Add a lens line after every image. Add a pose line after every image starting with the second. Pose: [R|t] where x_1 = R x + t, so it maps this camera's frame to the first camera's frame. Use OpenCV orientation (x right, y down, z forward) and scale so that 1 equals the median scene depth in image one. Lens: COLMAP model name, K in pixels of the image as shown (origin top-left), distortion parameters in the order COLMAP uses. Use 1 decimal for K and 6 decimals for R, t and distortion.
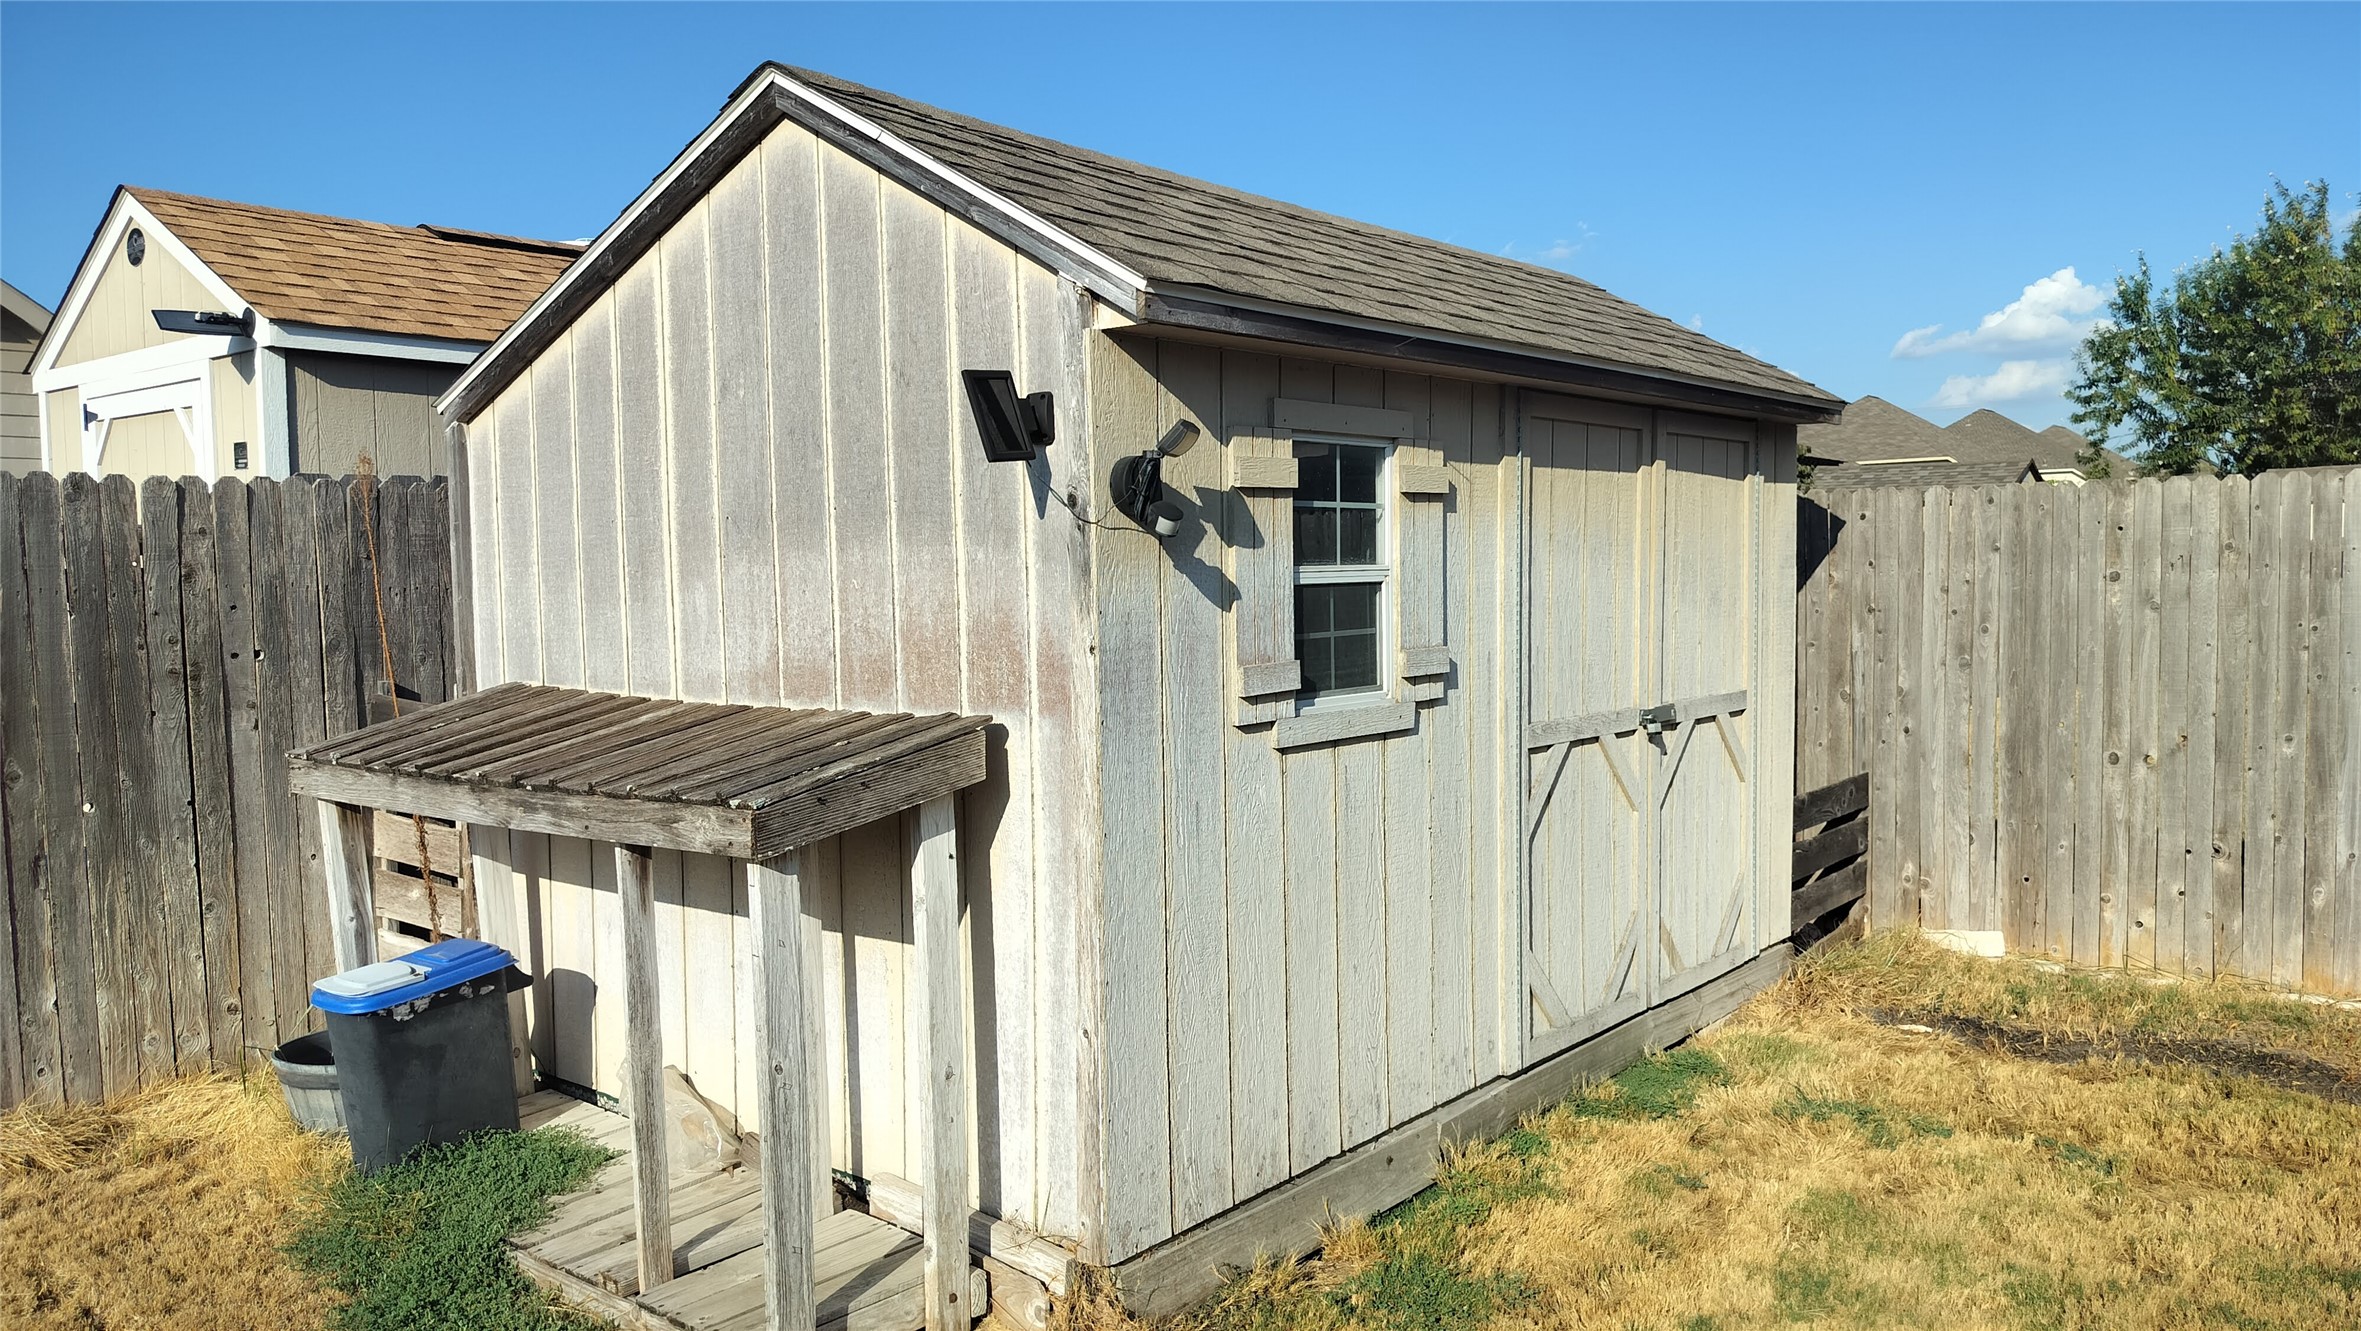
lens RADIAL K [[1674.5, 0, 1217.2], [0, 1674.5, 659.1], [0, 0, 1]] dist [0.082170, -0.132576]
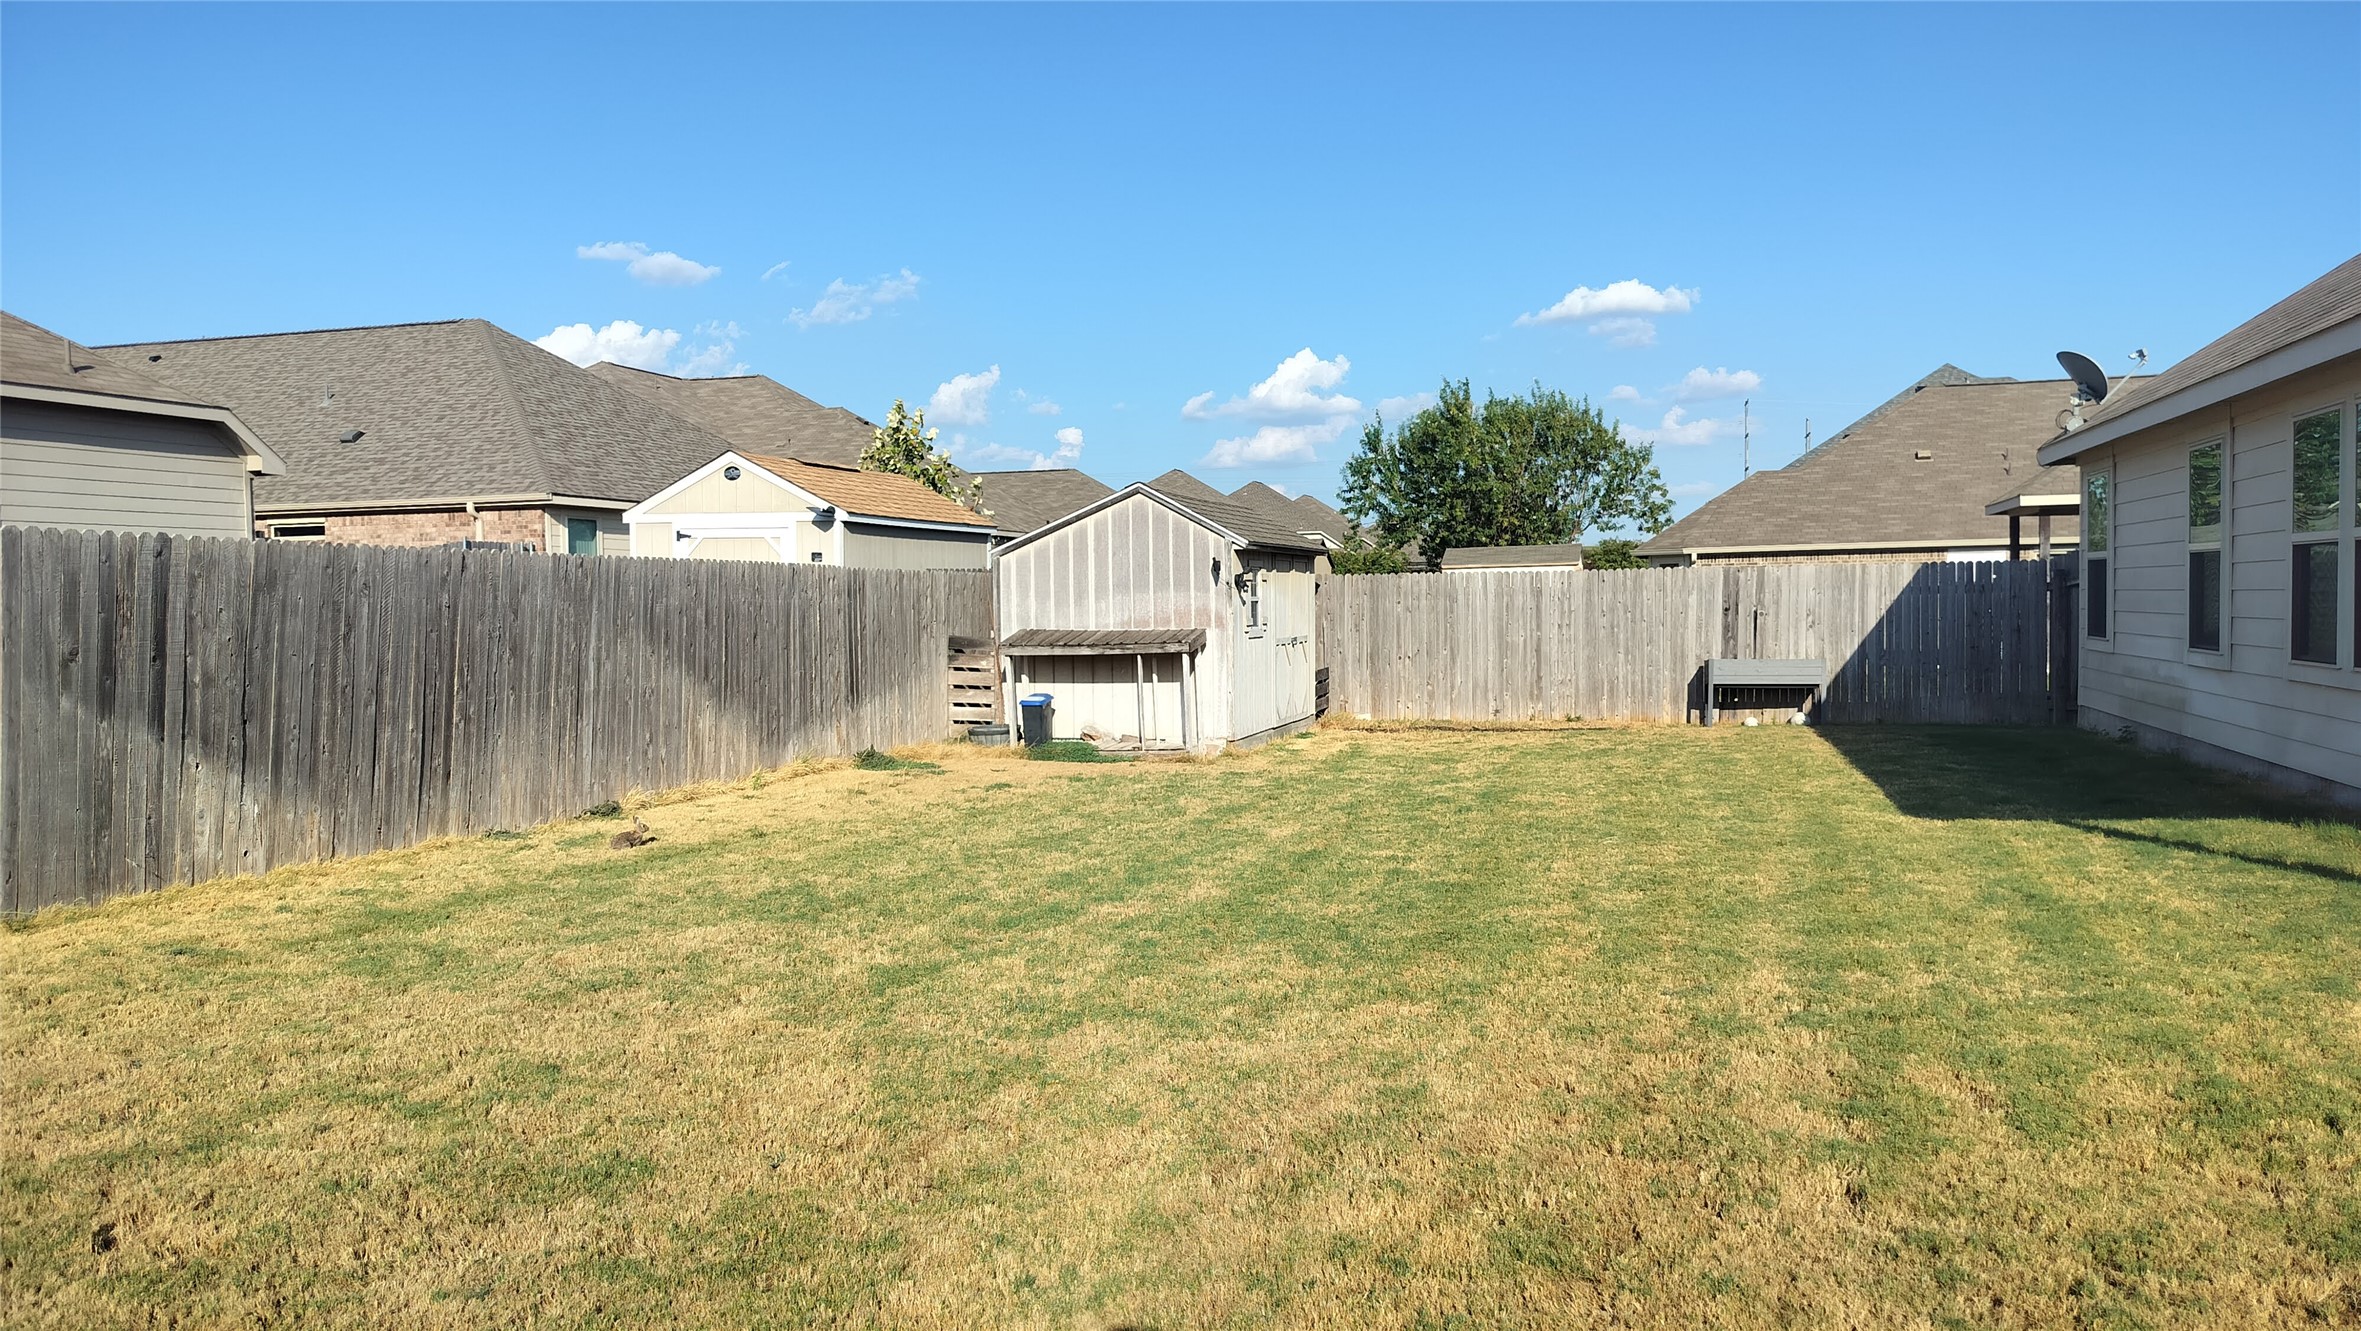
lens RADIAL K [[1674.5, 0, 1217.2], [0, 1674.5, 659.1], [0, 0, 1]] dist [0.082170, -0.132576]
pose [[0.916096, -0.010504, 0.400821, -1.411655], [0.019955, 0.999612, -0.019412, 0.150969], [-0.400462, 0.025782, 0.915951, -2.357338]]
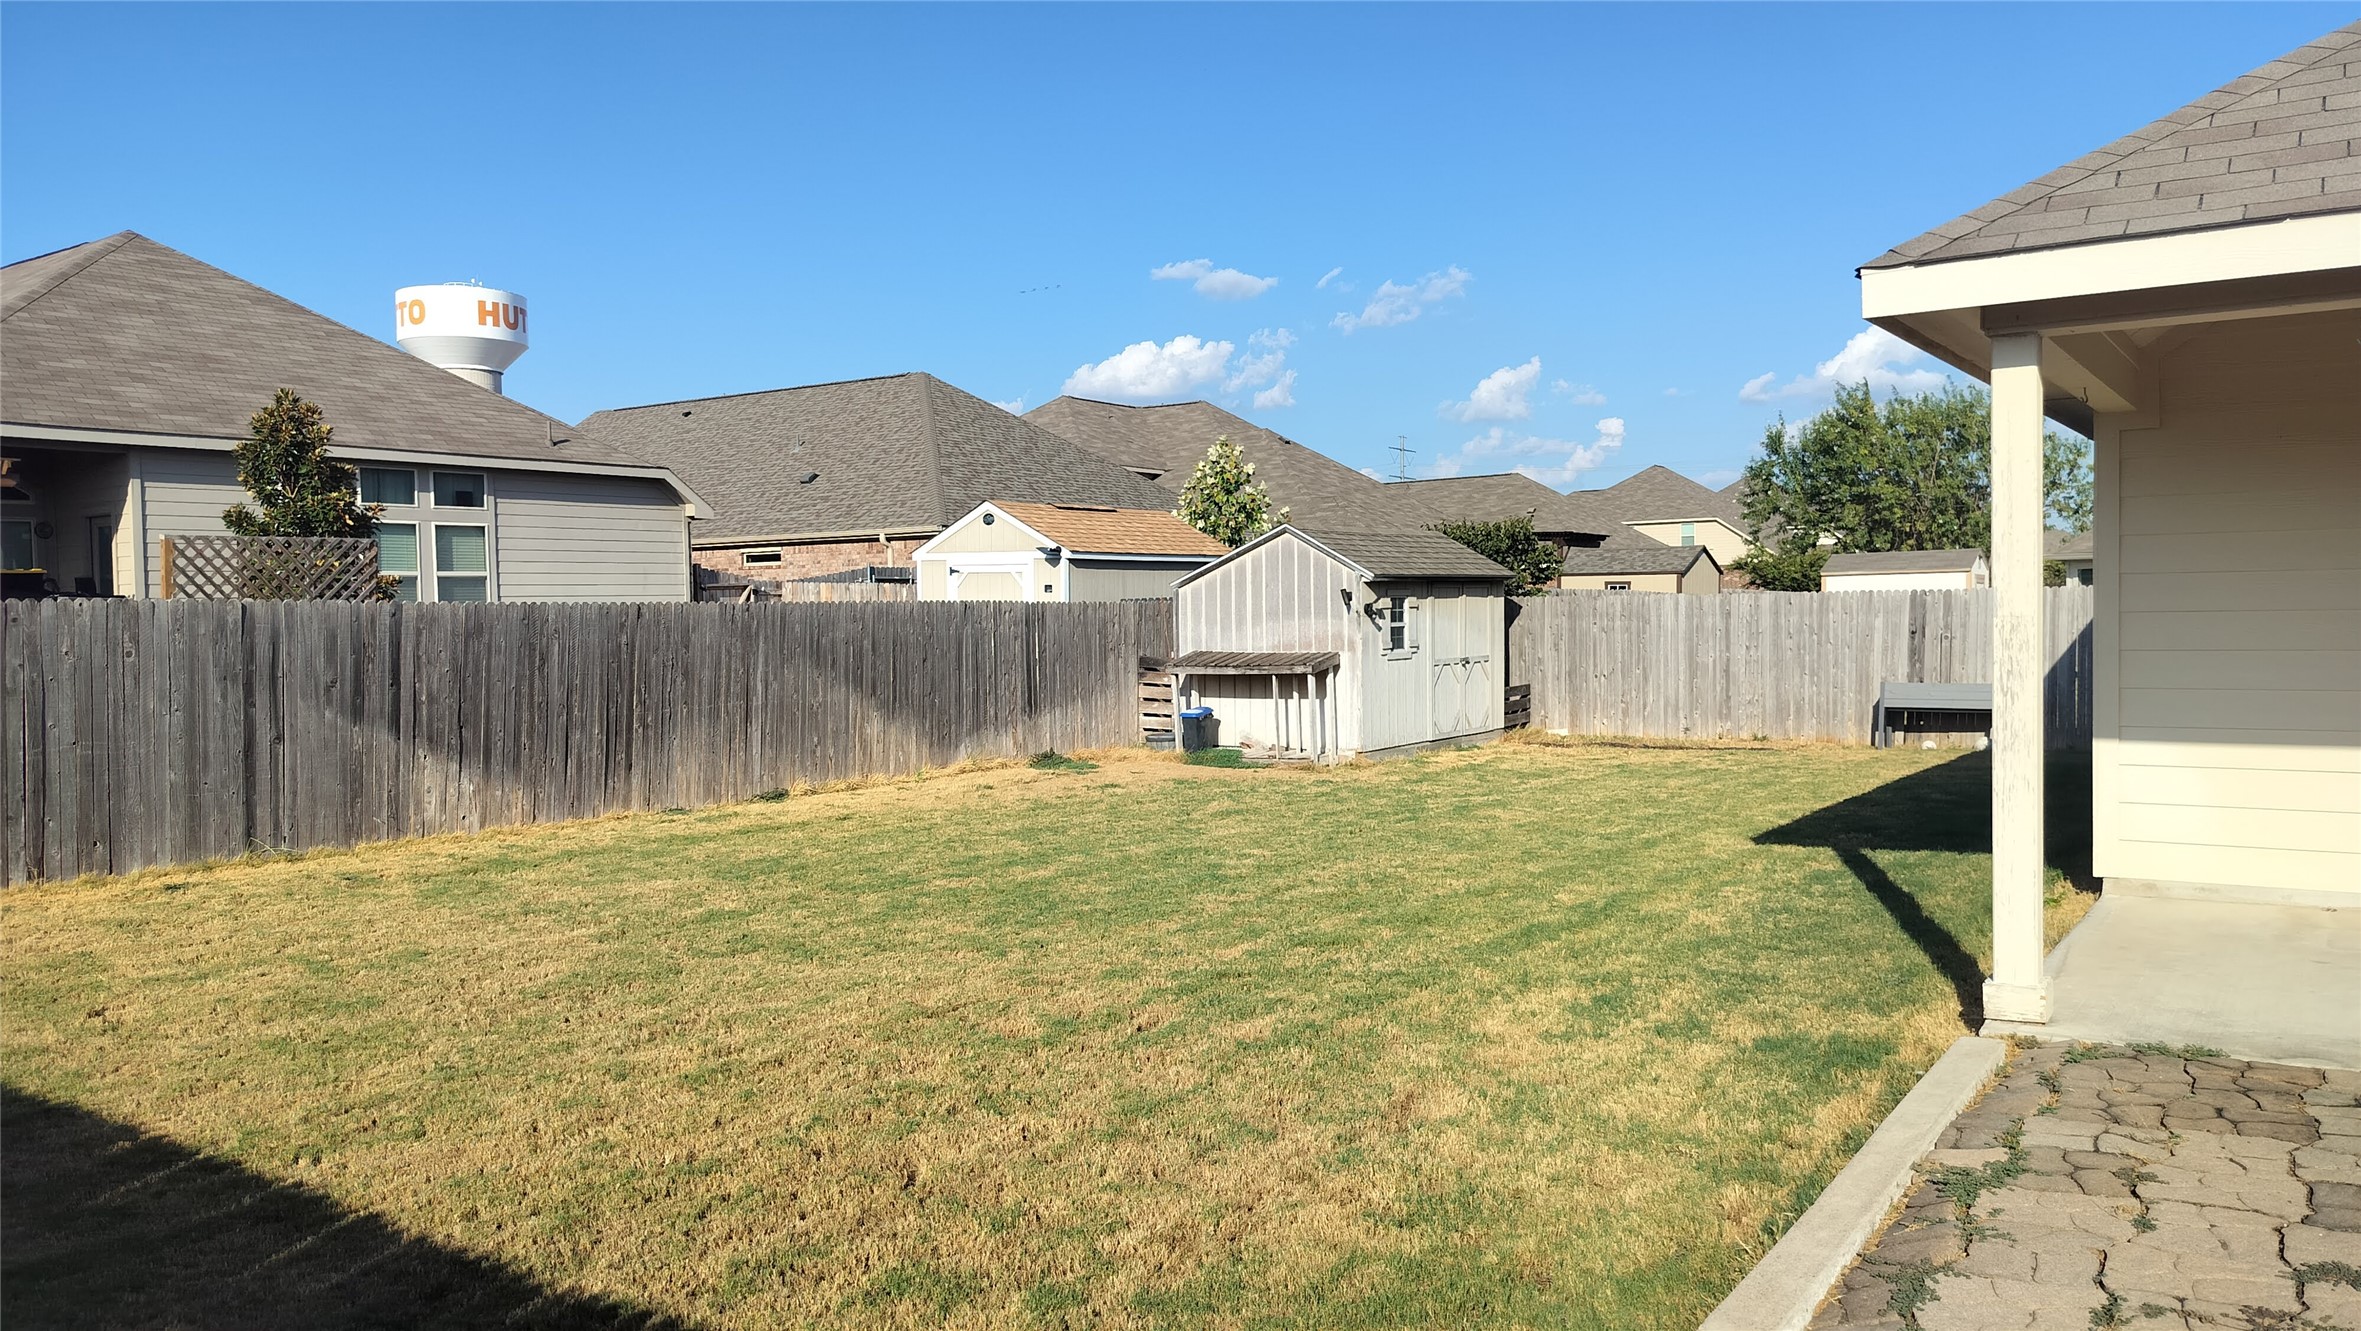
lens RADIAL K [[1674.5, 0, 1217.2], [0, 1674.5, 659.1], [0, 0, 1]] dist [0.082170, -0.132576]
pose [[0.995736, -0.003347, 0.092187, -0.713731], [0.005259, 0.999776, -0.020509, 0.116548], [-0.092098, 0.020906, 0.995530, -3.011943]]
